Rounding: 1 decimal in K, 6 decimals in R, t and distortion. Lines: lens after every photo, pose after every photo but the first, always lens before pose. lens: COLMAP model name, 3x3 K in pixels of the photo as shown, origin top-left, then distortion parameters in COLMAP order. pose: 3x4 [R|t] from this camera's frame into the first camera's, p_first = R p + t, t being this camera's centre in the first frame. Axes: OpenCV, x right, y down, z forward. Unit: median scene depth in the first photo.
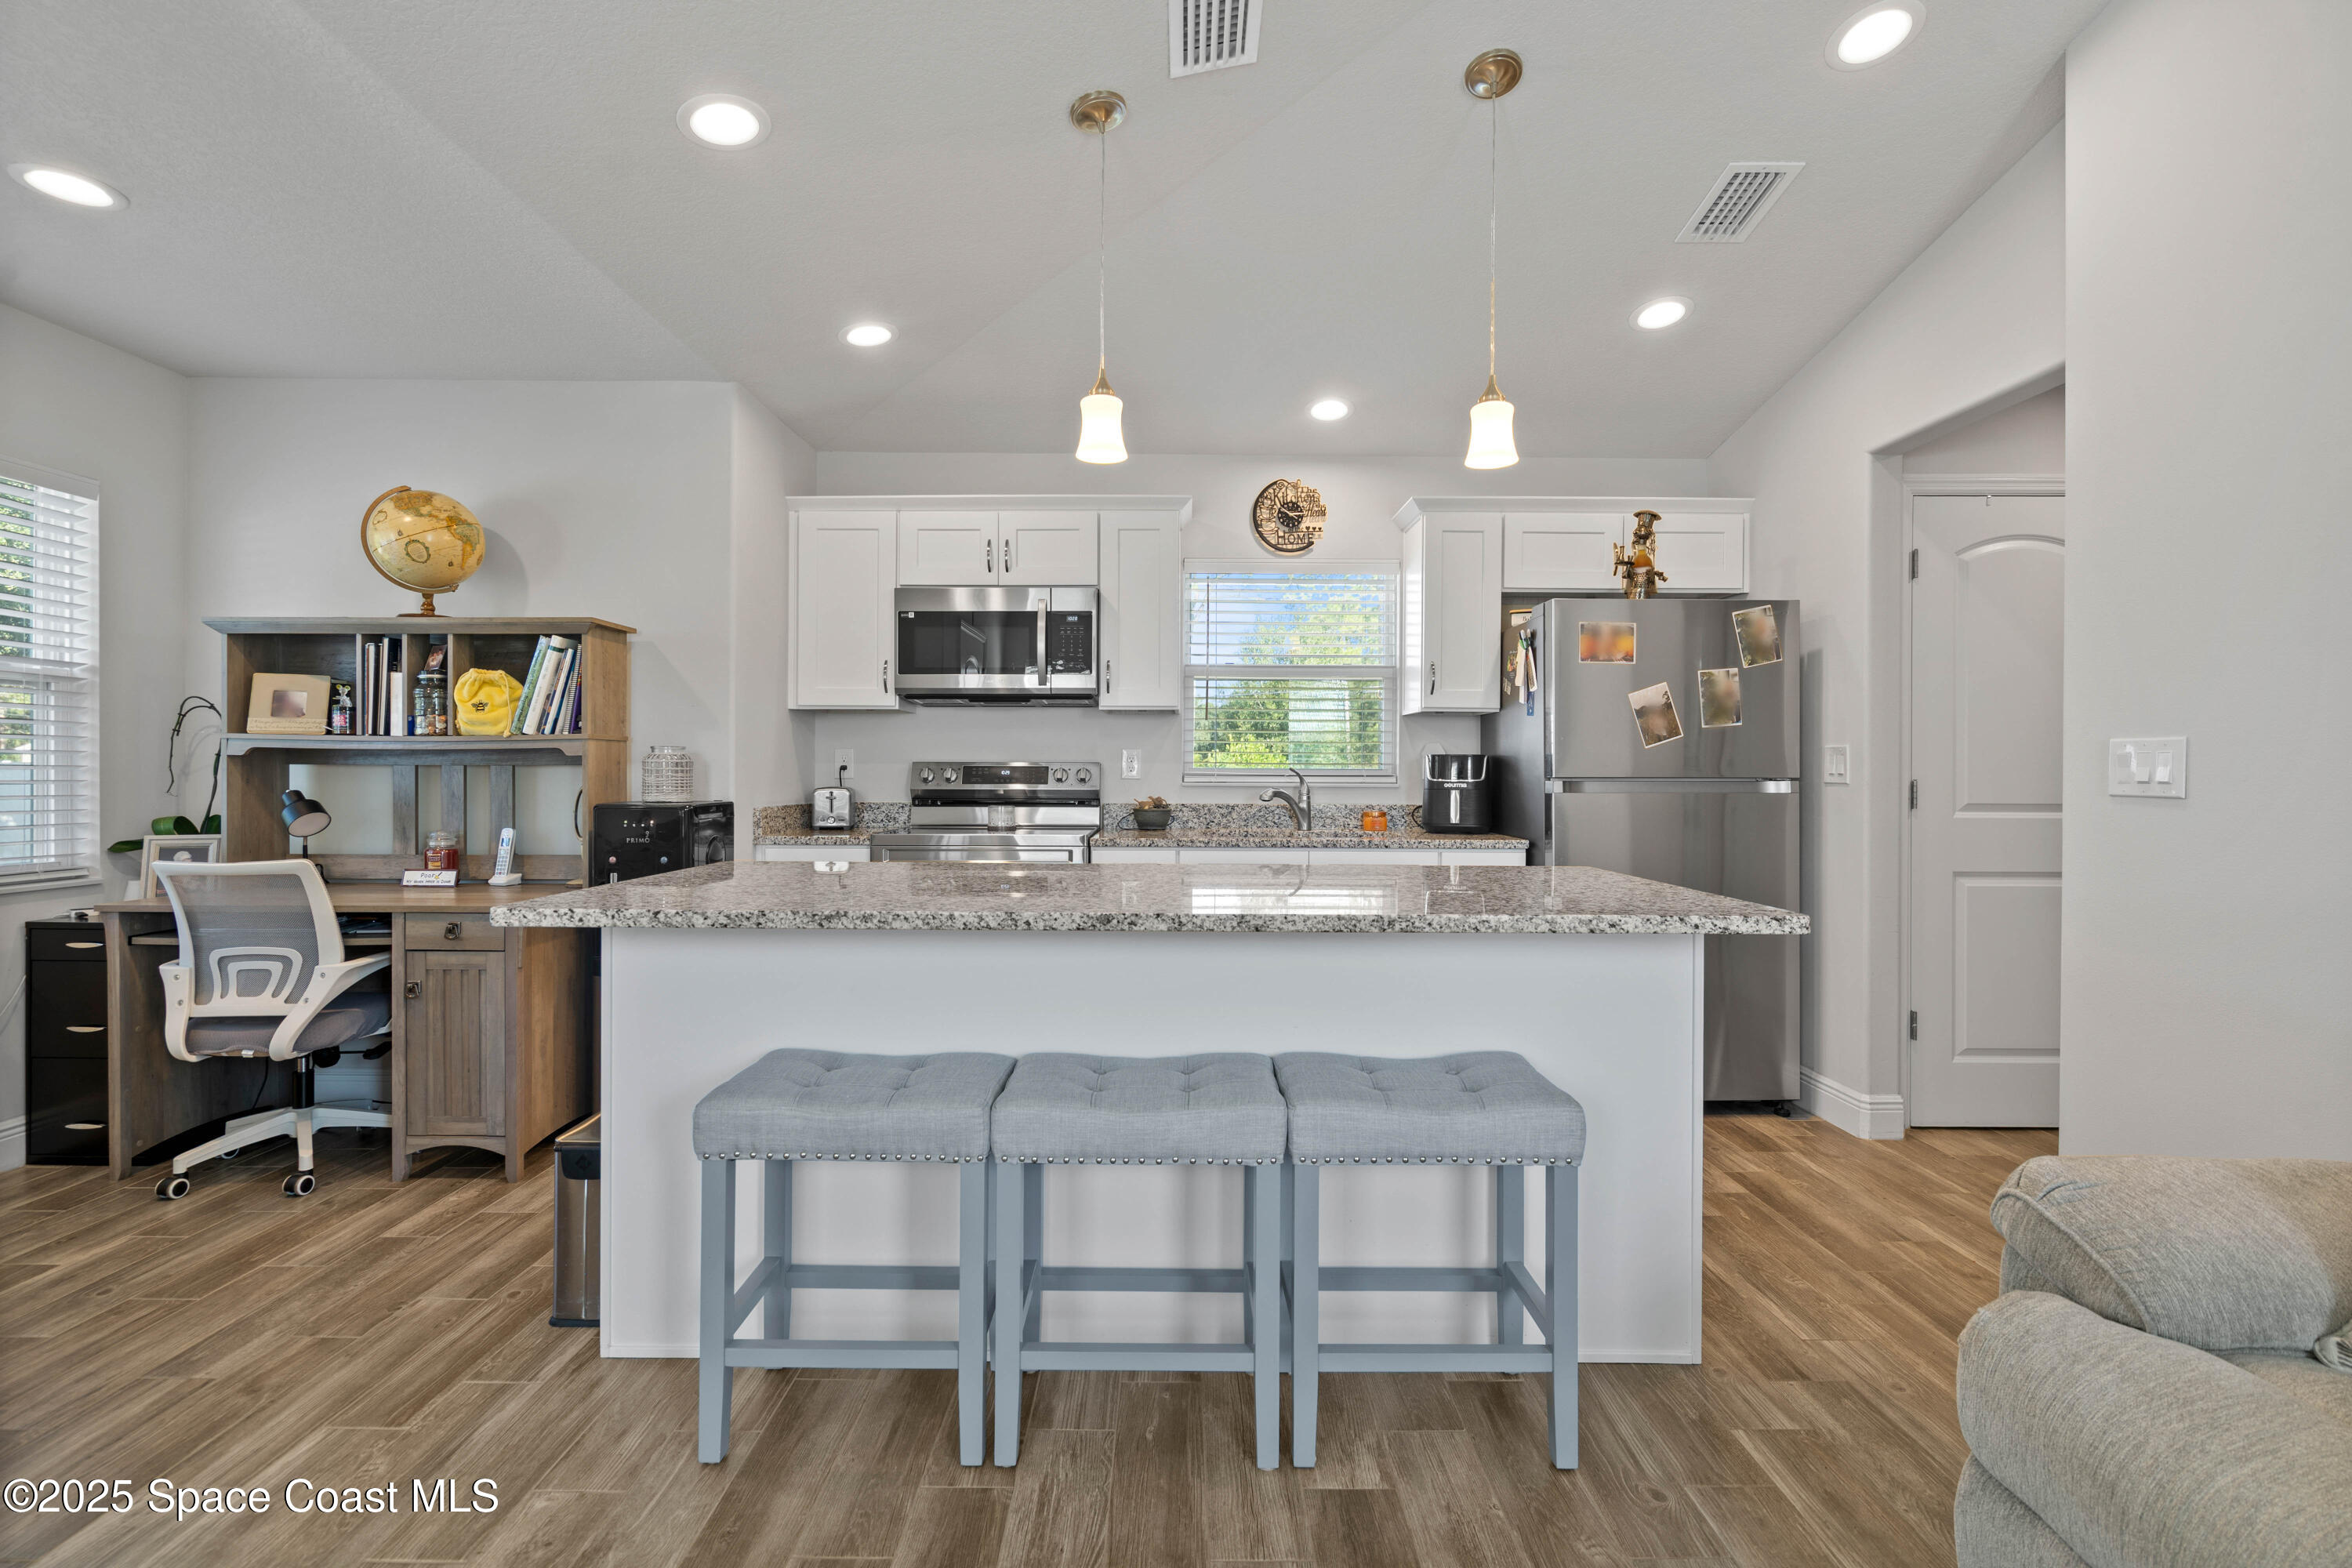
lens RADIAL K [[1074.1, 0, 1187.0], [0, 1074.1, 777.2], [0, 0, 1]] dist [-0.002802, 0.001092]
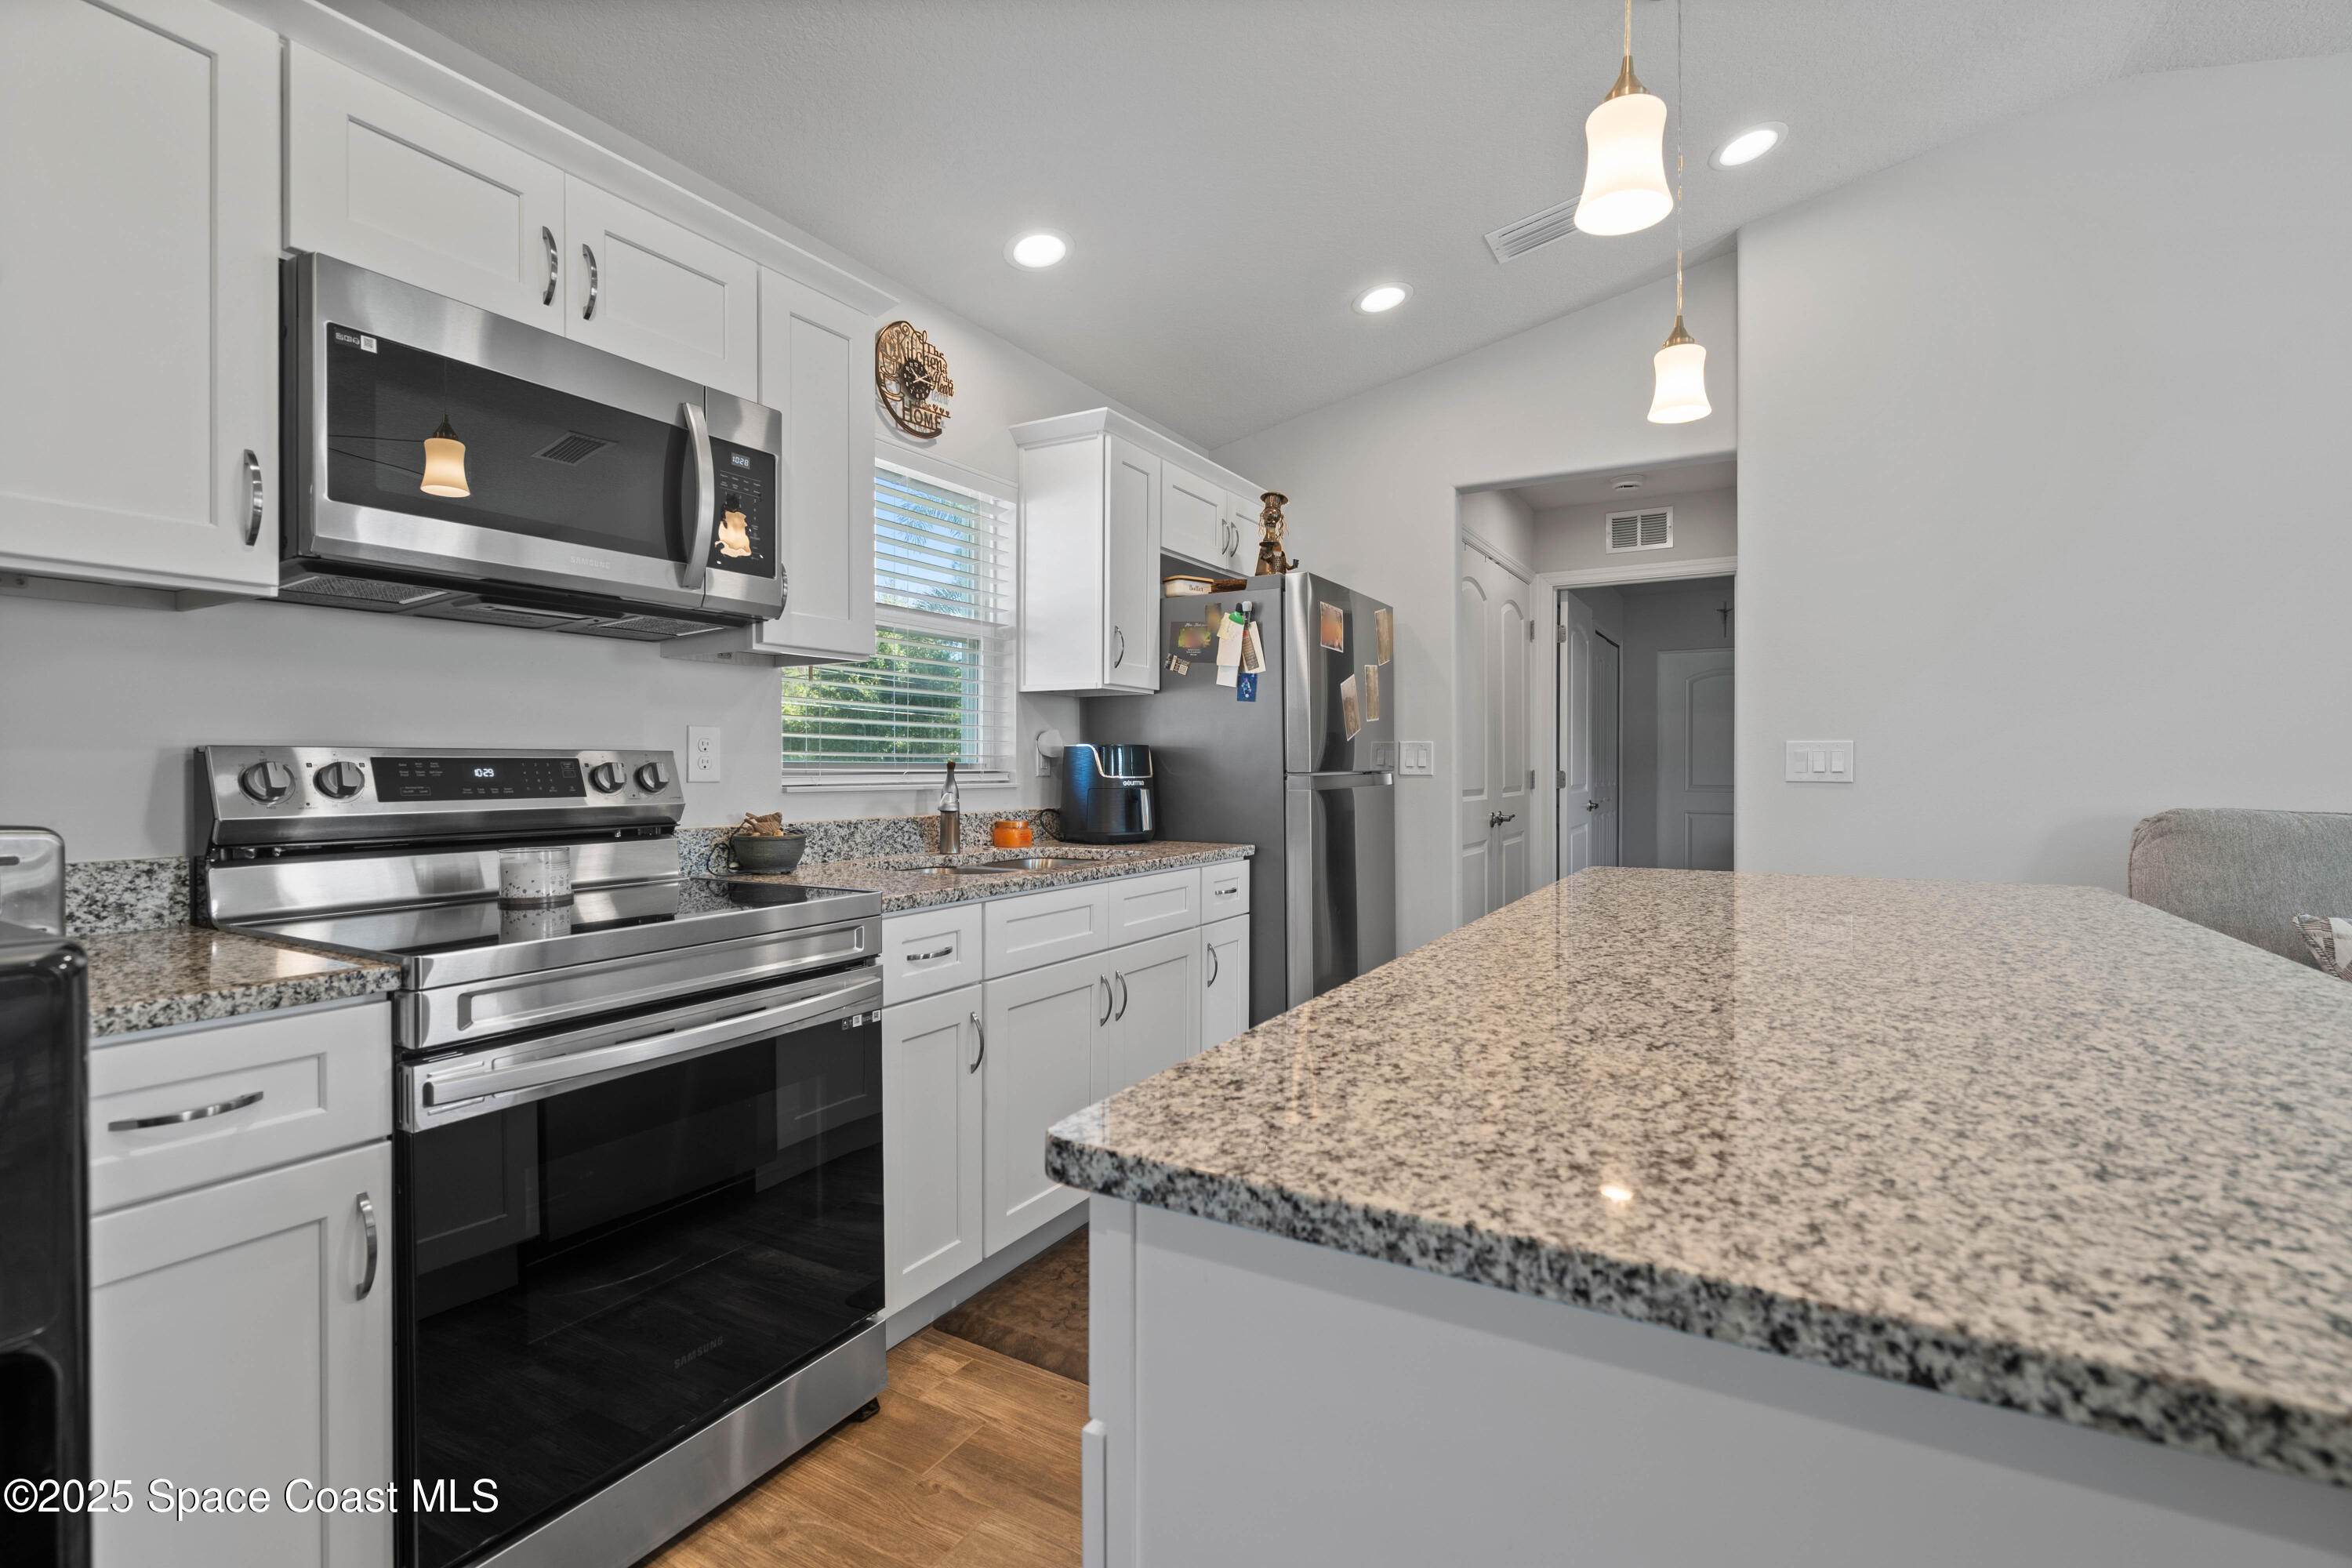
lens RADIAL K [[1074.1, 0, 1182.5], [0, 1074.1, 772.9], [0, 0, 1]] dist [-0.002802, 0.001092]
pose [[0.493784, -0.010305, 0.869523, -0.429062], [0.007020, 0.999944, 0.007864, -0.005928], [-0.869556, 0.002221, 0.493829, 0.567030]]
